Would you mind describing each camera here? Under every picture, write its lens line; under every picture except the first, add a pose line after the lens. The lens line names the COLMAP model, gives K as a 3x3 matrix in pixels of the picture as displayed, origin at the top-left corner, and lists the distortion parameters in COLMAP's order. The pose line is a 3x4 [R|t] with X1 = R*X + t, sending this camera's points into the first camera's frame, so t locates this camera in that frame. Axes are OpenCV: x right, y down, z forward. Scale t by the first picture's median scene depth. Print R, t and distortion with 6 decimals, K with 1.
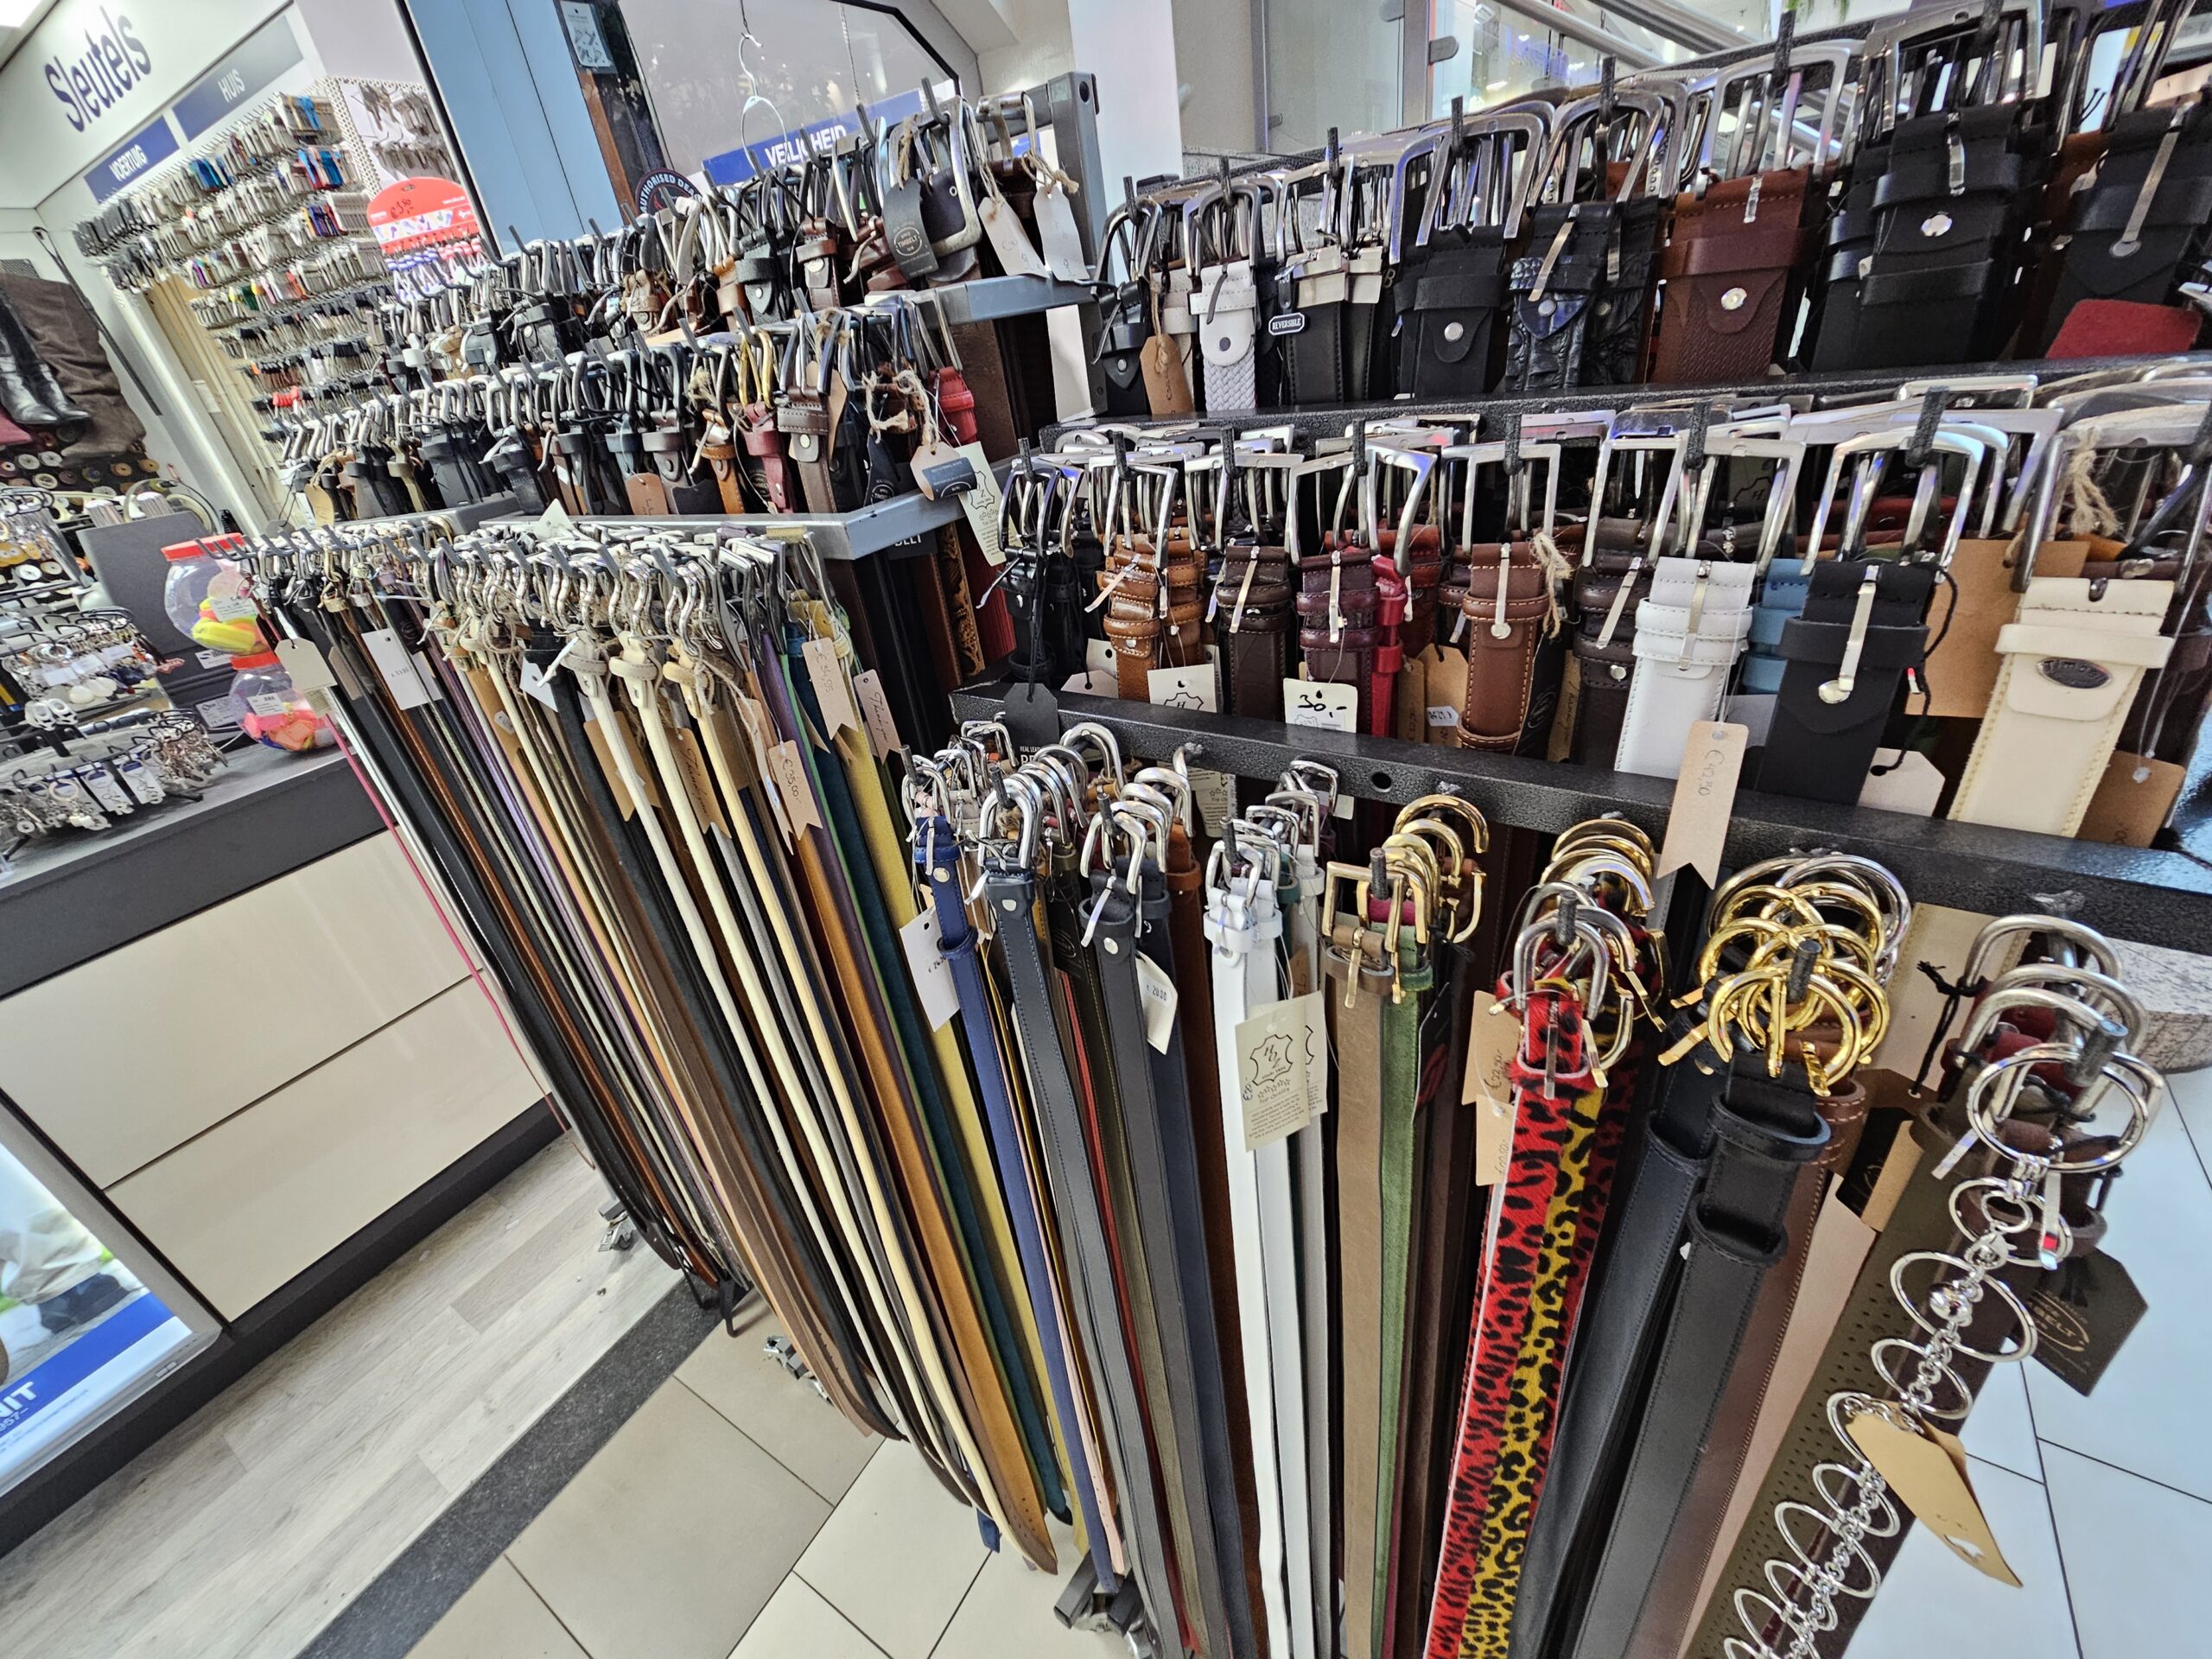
lens RADIAL K [[912.6, 0, 1090.5], [0, 912.6, 825.6], [0, 0, 1]] dist [0.009231, -0.002701]
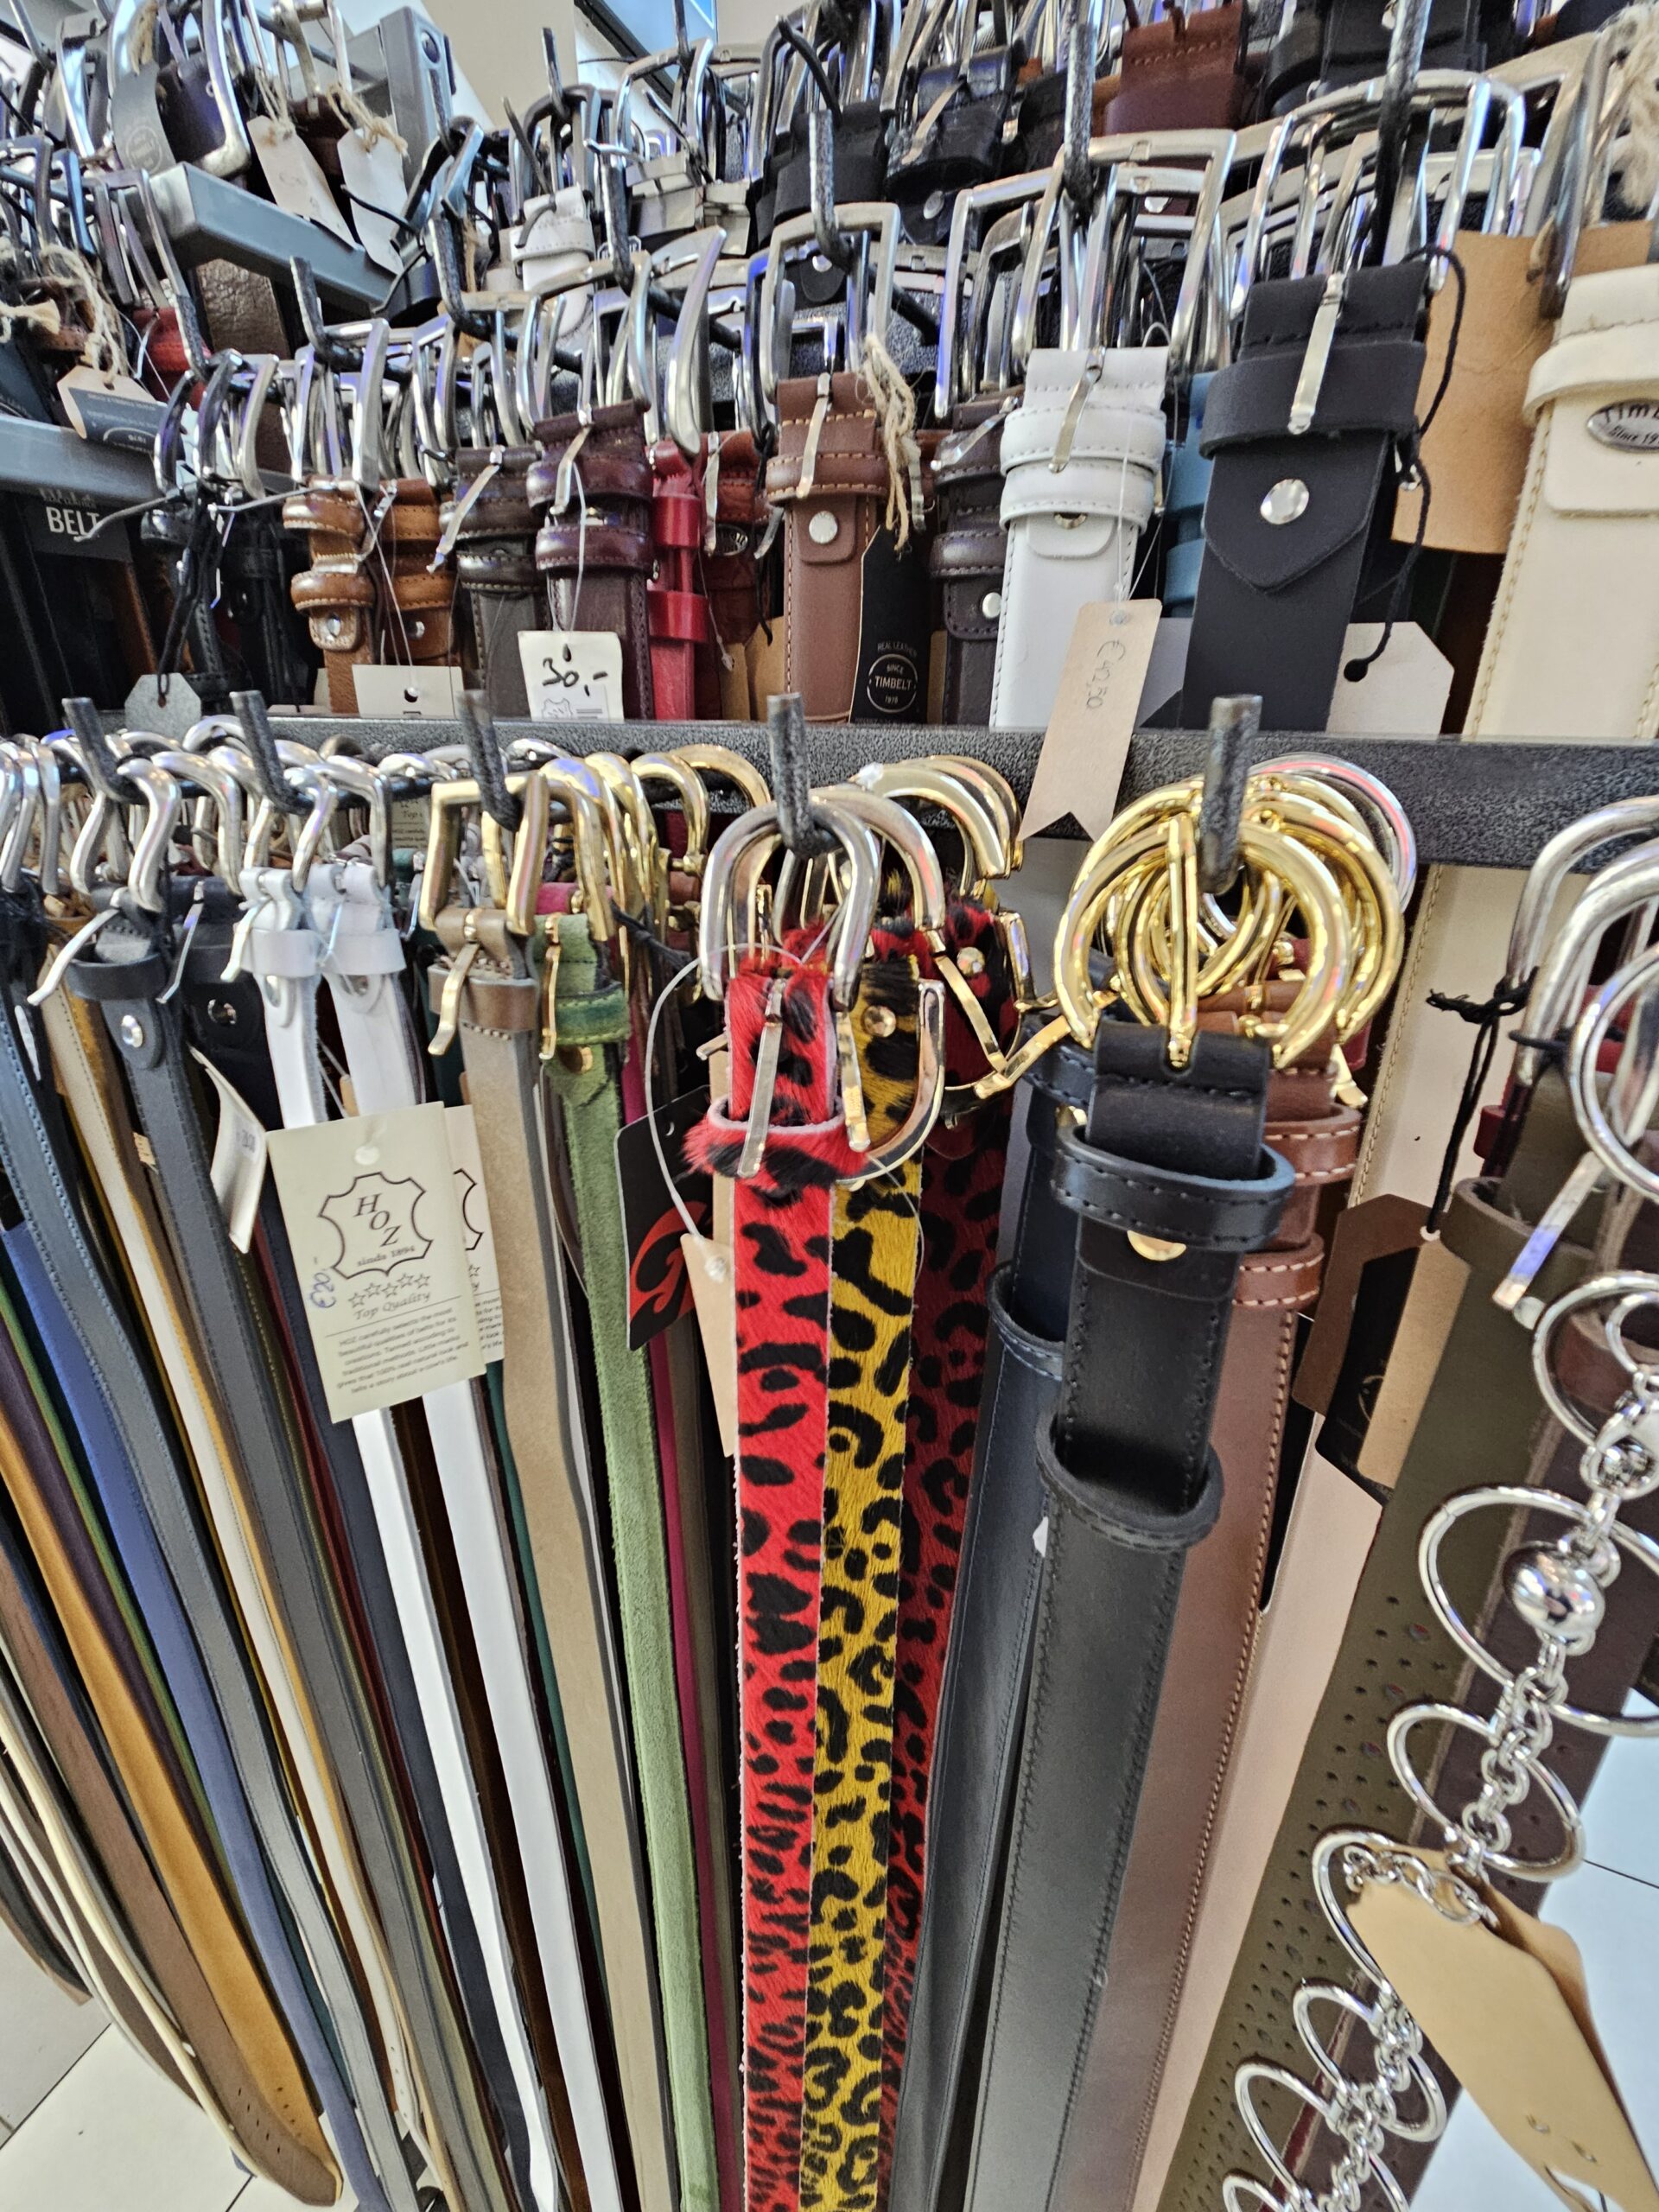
lens RADIAL K [[912.6, 0, 843.7], [0, 912.6, 1099.3], [0, 0, 1]] dist [0.009231, -0.002701]
pose [[0.975823, 0.070064, 0.207029, 0.376916], [-0.041170, 0.989193, -0.140717, 0.269442], [-0.214651, 0.128792, 0.968162, 0.463692]]
